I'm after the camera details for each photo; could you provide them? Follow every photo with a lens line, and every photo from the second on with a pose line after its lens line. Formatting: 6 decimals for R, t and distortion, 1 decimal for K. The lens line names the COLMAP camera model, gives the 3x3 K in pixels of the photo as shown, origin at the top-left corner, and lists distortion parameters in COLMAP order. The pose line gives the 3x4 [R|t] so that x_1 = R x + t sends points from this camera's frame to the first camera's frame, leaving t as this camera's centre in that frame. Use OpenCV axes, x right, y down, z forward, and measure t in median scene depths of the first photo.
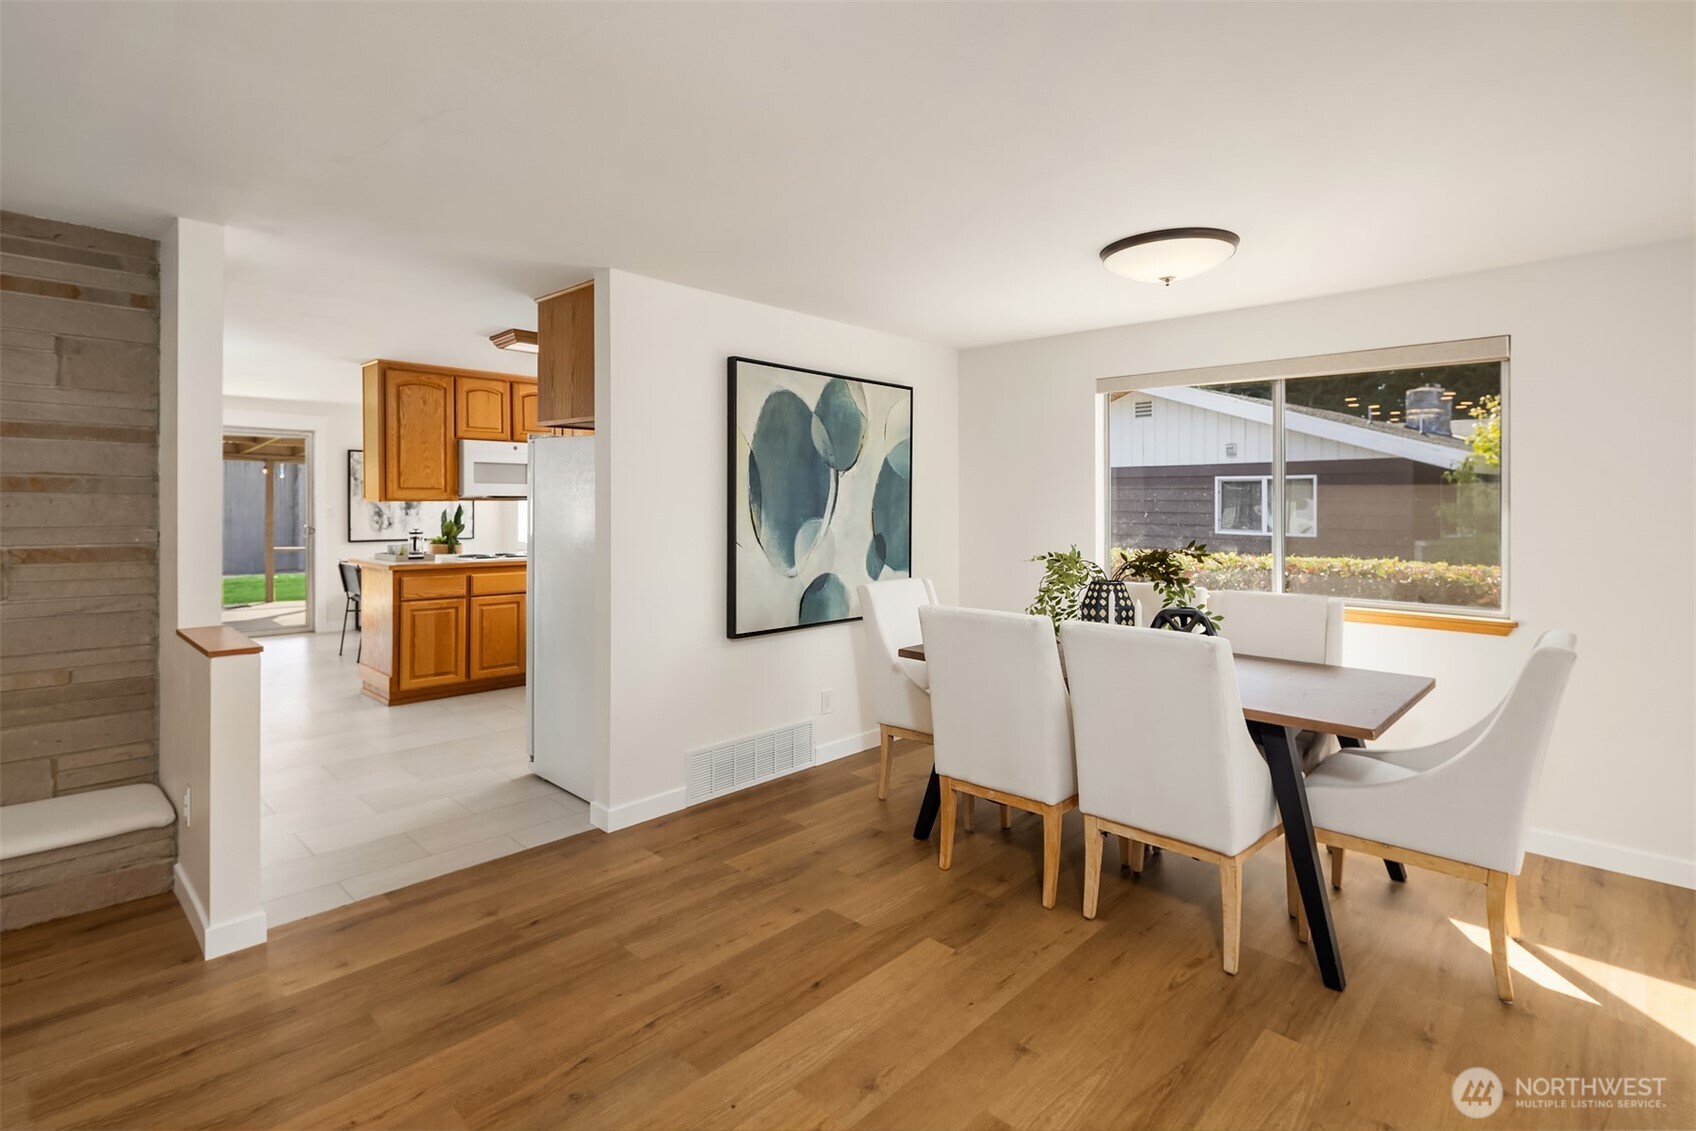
lens RADIAL K [[818.5, 0, 846.2], [0, 818.5, 522.3], [0, 0, 1]] dist [0.004304, -0.006344]
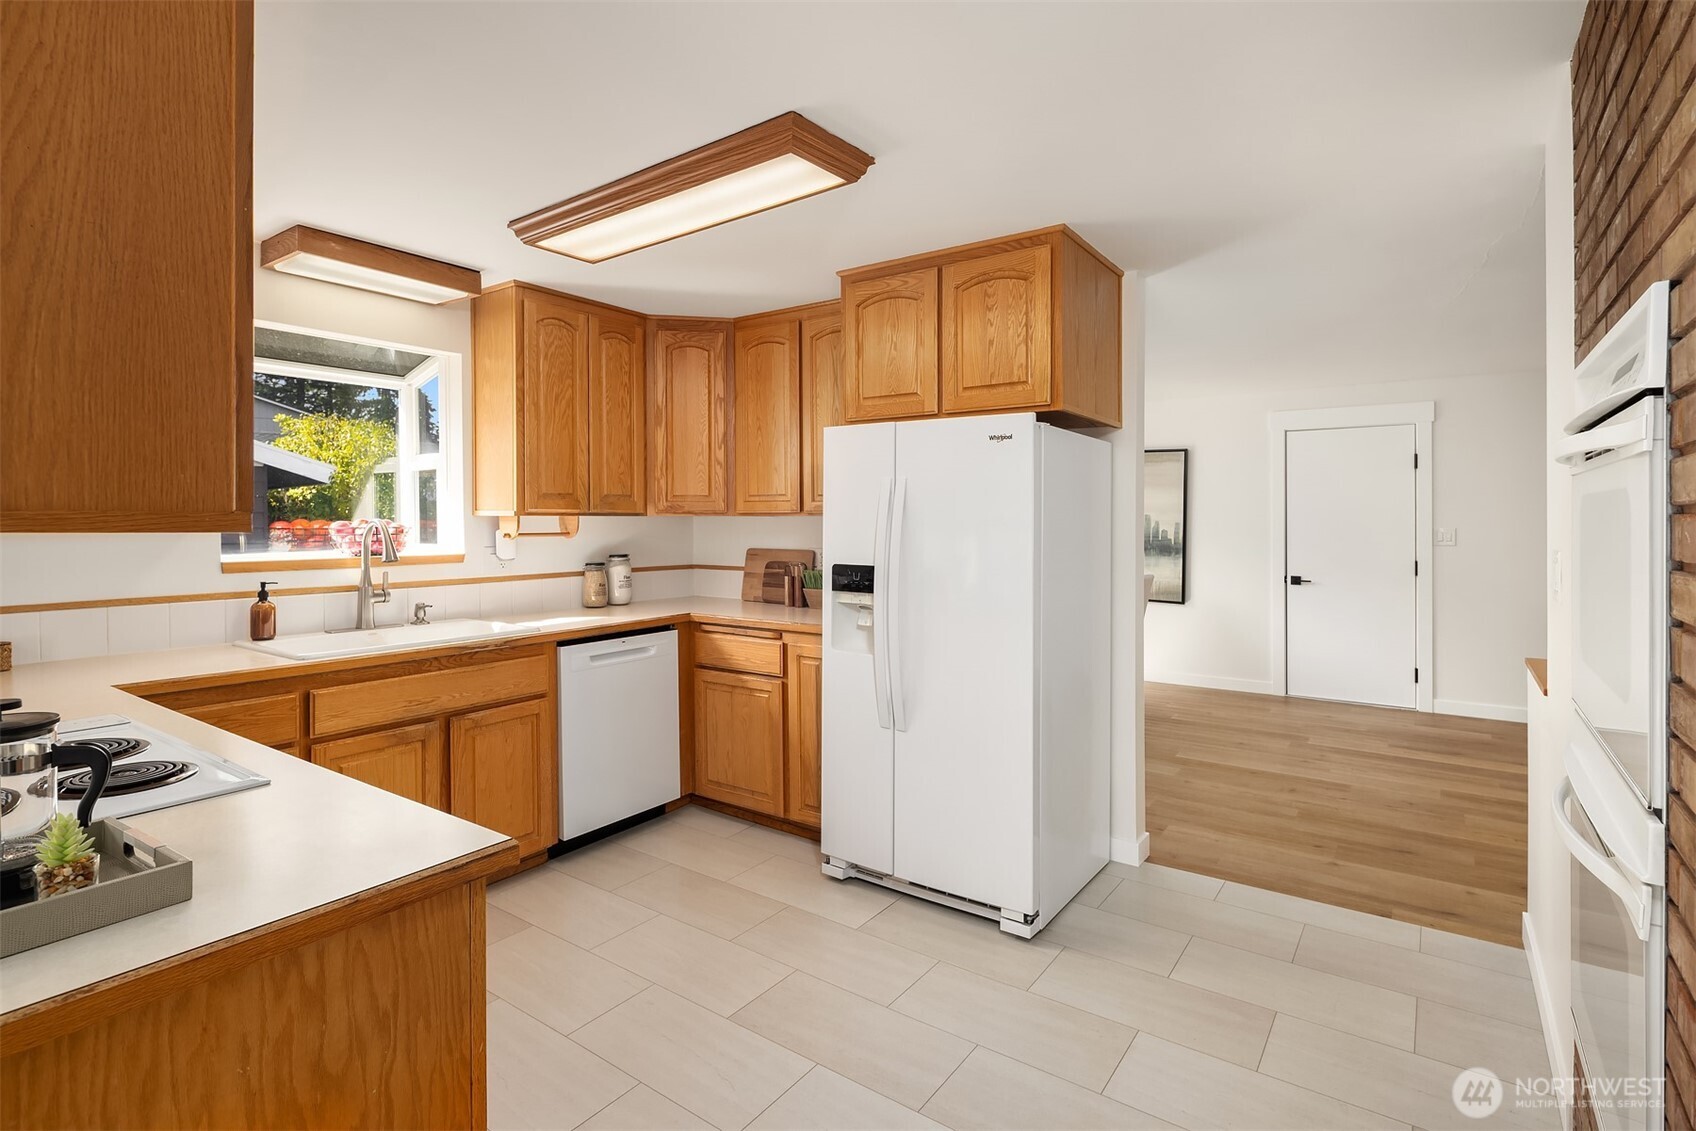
lens RADIAL K [[818.5, 0, 850.6], [0, 818.5, 531.7], [0, 0, 1]] dist [0.004304, -0.006344]
pose [[-0.142058, -0.023112, 0.989588, -0.697138], [0.021082, 0.999430, 0.026368, -0.025274], [-0.989634, 0.024609, -0.141490, 0.859066]]
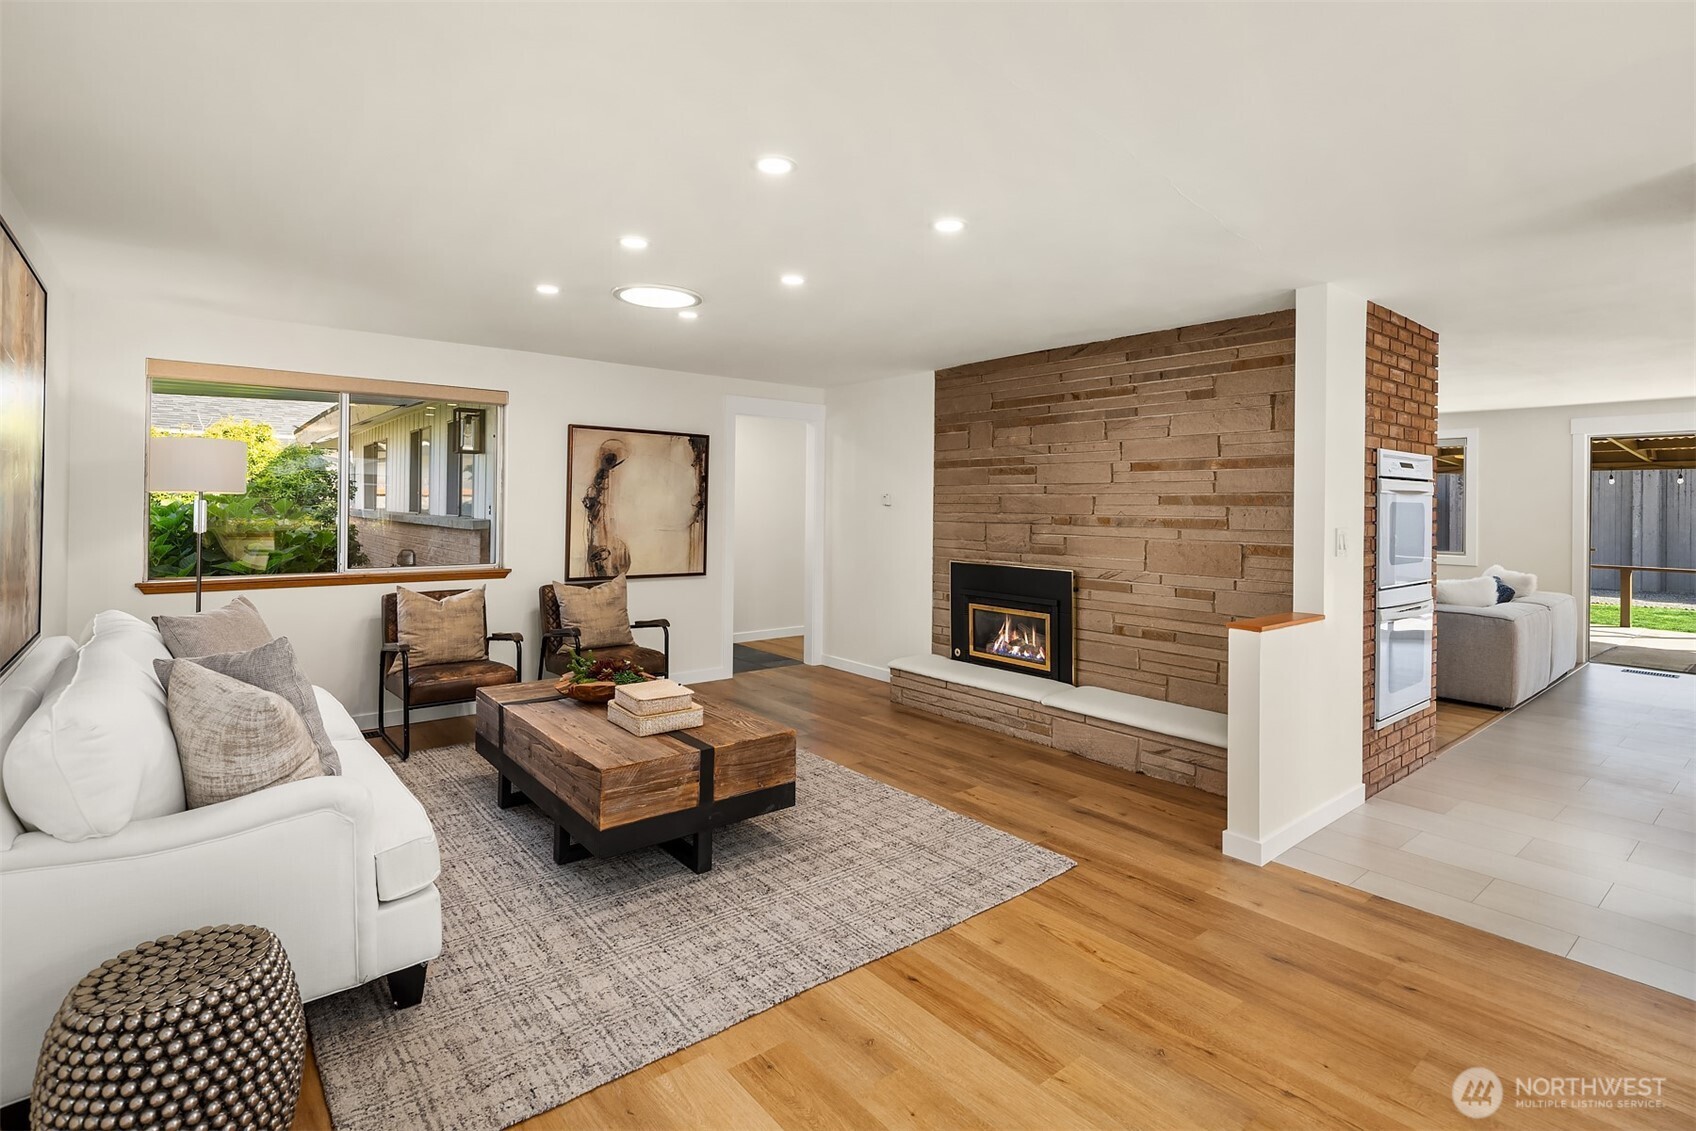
lens RADIAL K [[818.5, 0, 851.2], [0, 818.5, 518.4], [0, 0, 1]] dist [0.004304, -0.006344]
pose [[-0.120474, 0.007563, -0.992688, 0.253815], [-0.034775, 0.999325, 0.011834, -0.002731], [0.992107, 0.035947, -0.120129, 0.221938]]
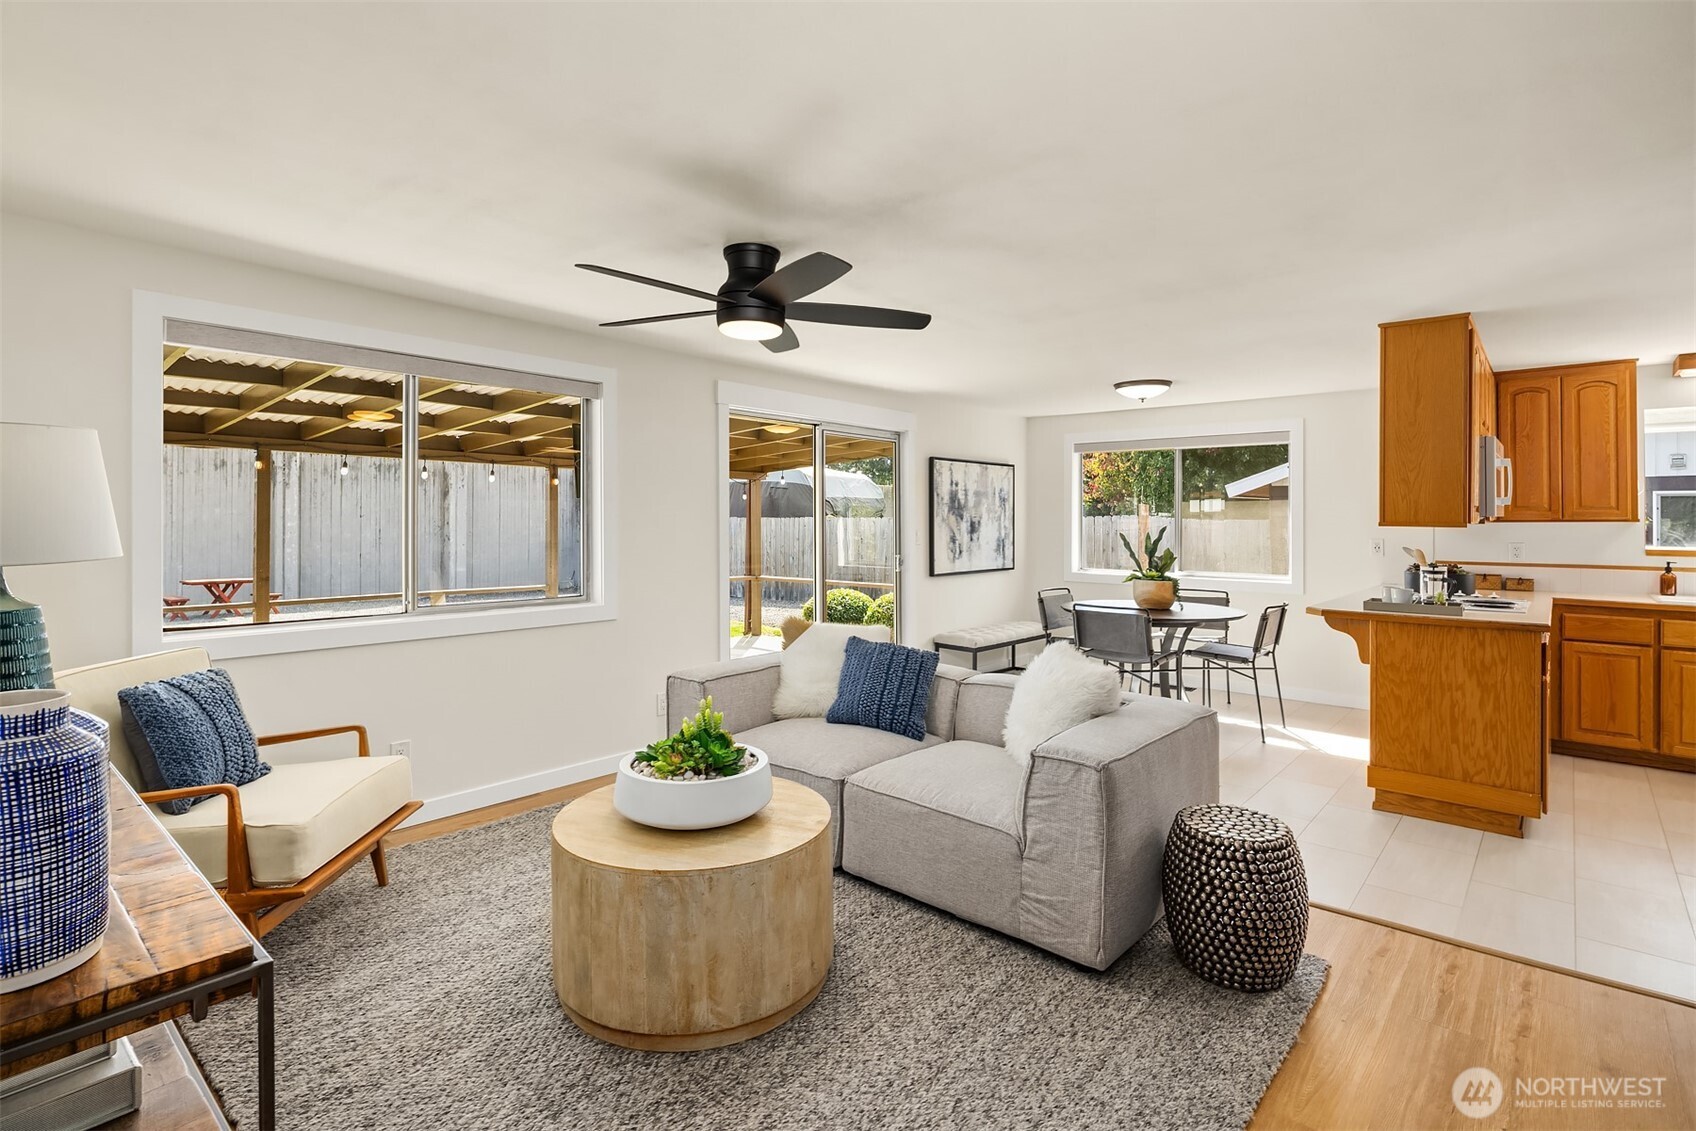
lens RADIAL K [[818.5, 0, 854.1], [0, 818.5, 528.8], [0, 0, 1]] dist [0.004304, -0.006344]
pose [[0.998967, -0.005059, 0.045148, -1.032017], [0.005475, 0.999944, -0.009086, -0.020562], [-0.045100, 0.009324, 0.998939, 0.345637]]
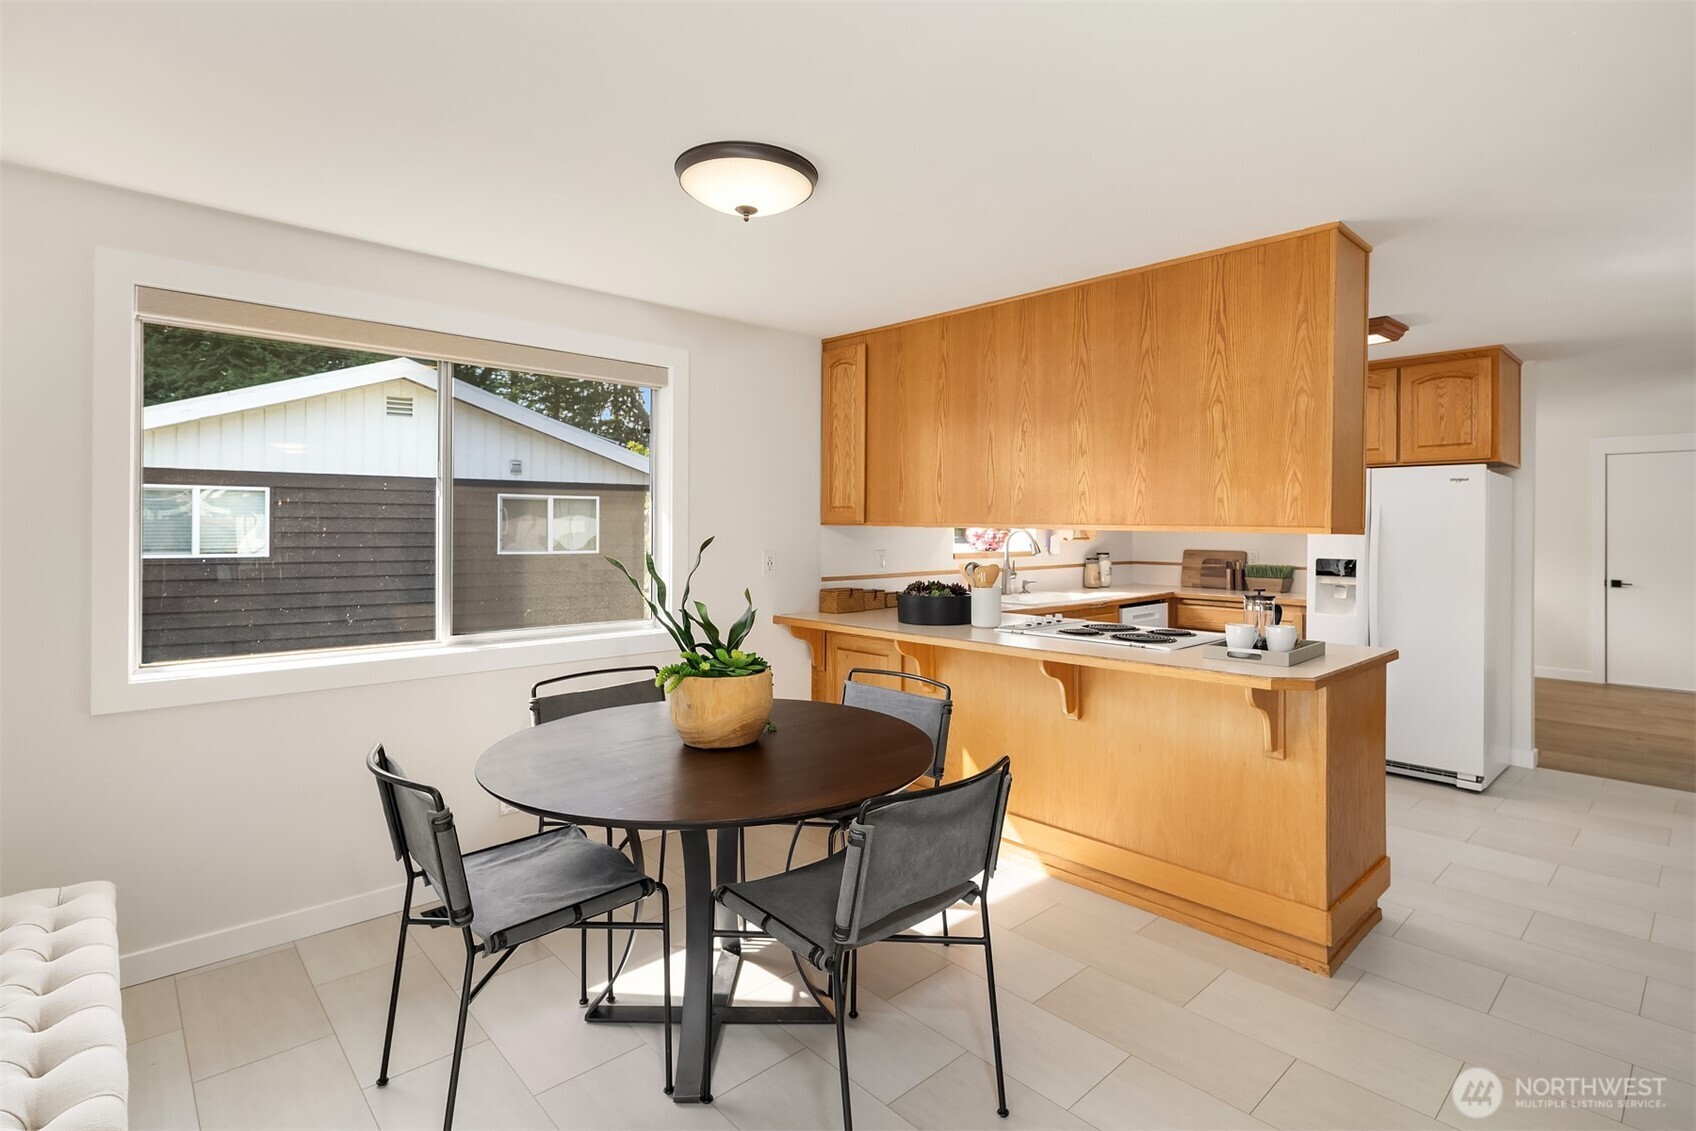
lens RADIAL K [[818.5, 0, 852.4], [0, 818.5, 534.8], [0, 0, 1]] dist [0.004304, -0.006344]
pose [[0.059092, -0.017785, 0.998094, -1.020206], [0.018832, 0.999683, 0.016698, -0.037044], [-0.998075, 0.017810, 0.059408, 1.208613]]
